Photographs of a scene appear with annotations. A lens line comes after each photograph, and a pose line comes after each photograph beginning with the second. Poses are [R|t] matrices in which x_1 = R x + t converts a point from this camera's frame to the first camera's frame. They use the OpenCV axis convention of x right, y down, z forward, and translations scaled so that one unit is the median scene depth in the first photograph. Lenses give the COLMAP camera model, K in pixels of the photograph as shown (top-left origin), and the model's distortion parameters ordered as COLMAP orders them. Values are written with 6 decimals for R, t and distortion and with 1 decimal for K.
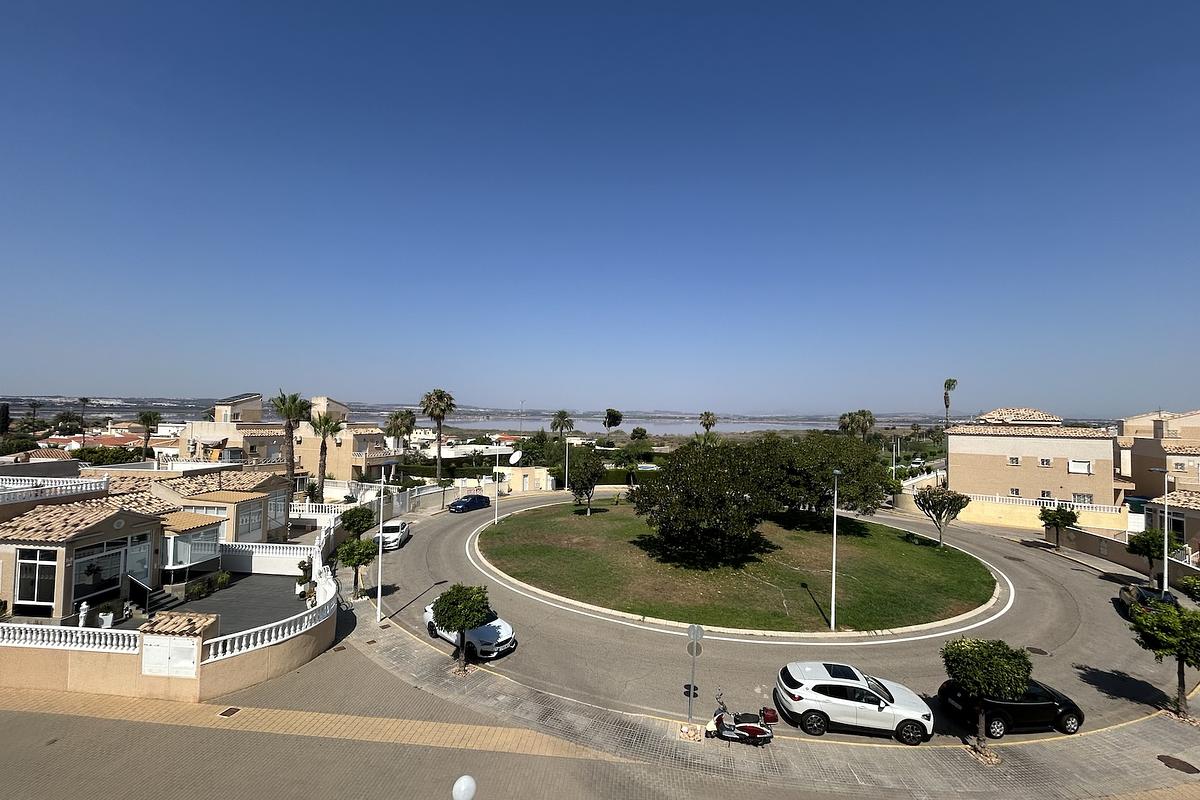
lens RADIAL K [[483.1, 0, 599.0], [0, 483.1, 400.2], [0, 0, 1]] dist [-0.001927, 0.000836]
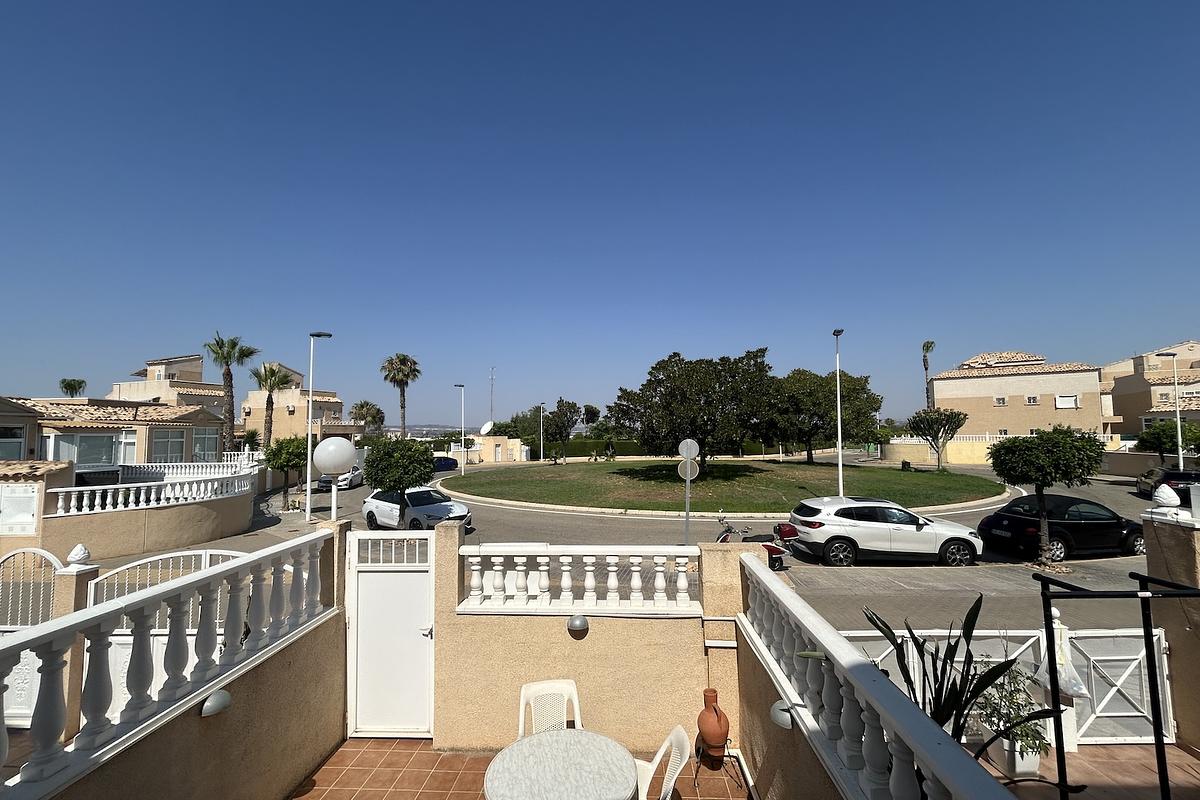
lens RADIAL K [[483.1, 0, 599.4], [0, 483.1, 401.5], [0, 0, 1]] dist [-0.001927, 0.000836]
pose [[0.998564, -0.026284, 0.046690, 0.010571], [0.027734, 0.999145, -0.030671, 0.277428], [-0.045844, 0.031922, 0.998438, 0.133434]]
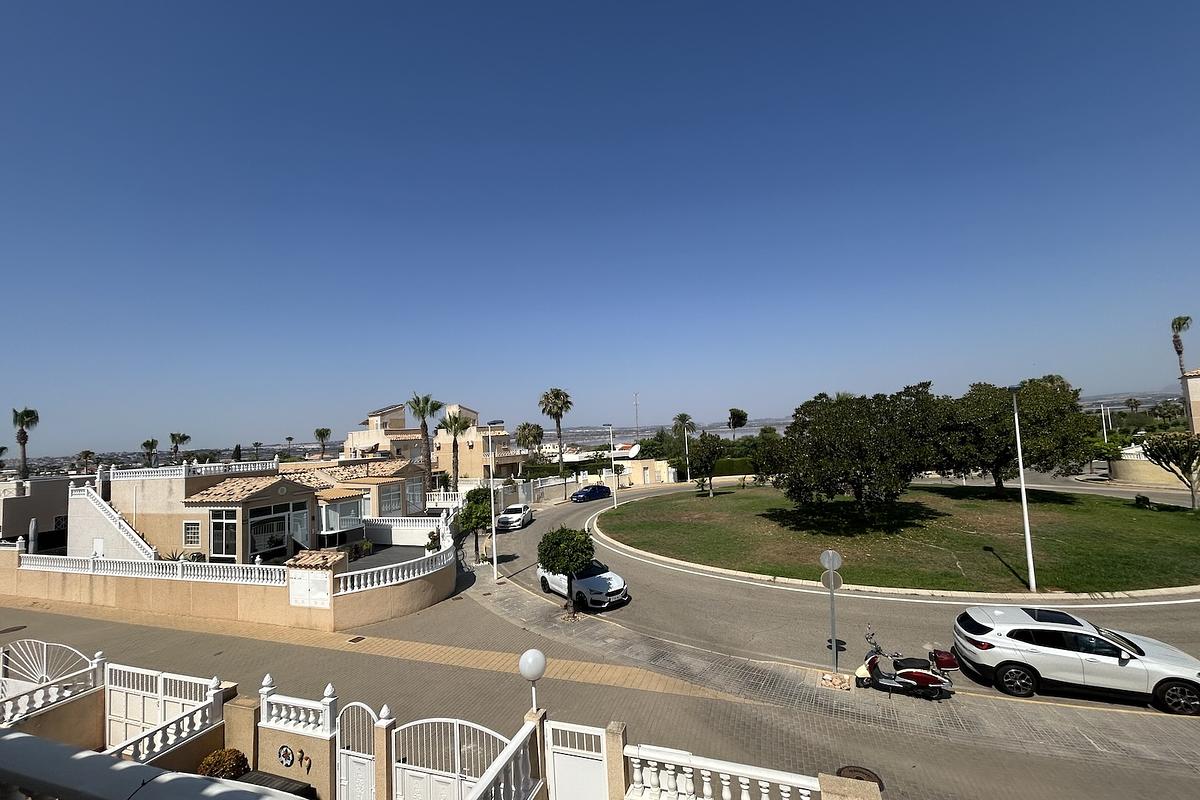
lens RADIAL K [[483.1, 0, 599.4], [0, 483.1, 399.7], [0, 0, 1]] dist [-0.001927, 0.000836]
pose [[0.964717, -0.090343, -0.247302, 0.031809], [0.081808, 0.995650, -0.044595, 0.141228], [0.250255, 0.022790, 0.967912, 0.069290]]
